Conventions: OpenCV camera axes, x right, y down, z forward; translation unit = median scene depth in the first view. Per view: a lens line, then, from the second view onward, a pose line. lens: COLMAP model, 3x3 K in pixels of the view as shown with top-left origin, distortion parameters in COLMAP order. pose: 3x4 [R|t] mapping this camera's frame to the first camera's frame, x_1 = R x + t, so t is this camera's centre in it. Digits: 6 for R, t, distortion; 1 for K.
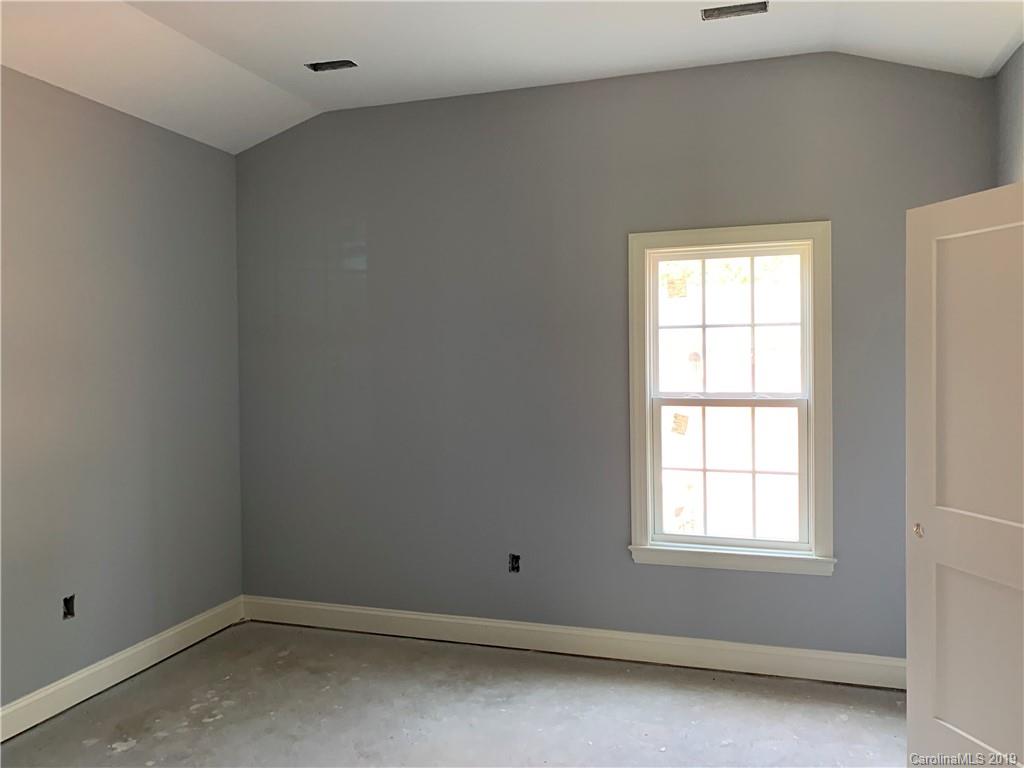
lens RADIAL K [[708.7, 0, 511.7], [0, 708.7, 351.3], [0, 0, 1]] dist [-0.003148, -0.002989]
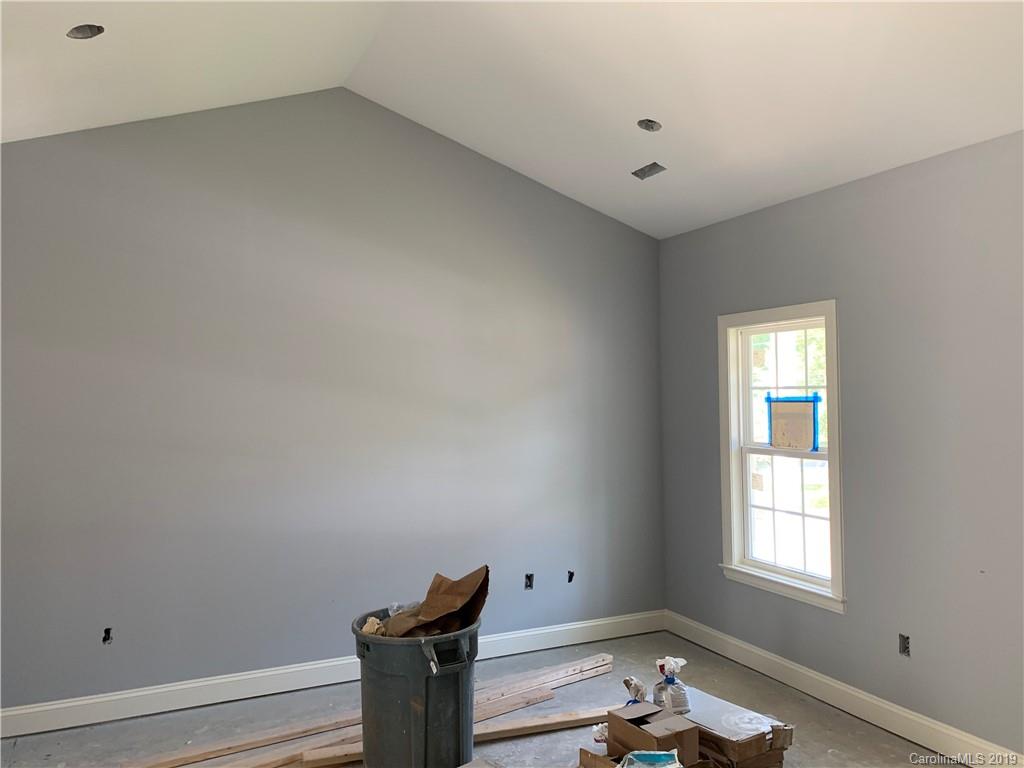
lens RADIAL K [[791.8, 0, 514.2], [0, 791.8, 368.6], [0, 0, 1]] dist [0.024323, -0.014512]
pose [[0.694632, -0.014695, -0.719215, 0.925387], [-0.012036, 0.999414, -0.032044, -0.020861], [0.719265, 0.030915, 0.694048, -0.246830]]
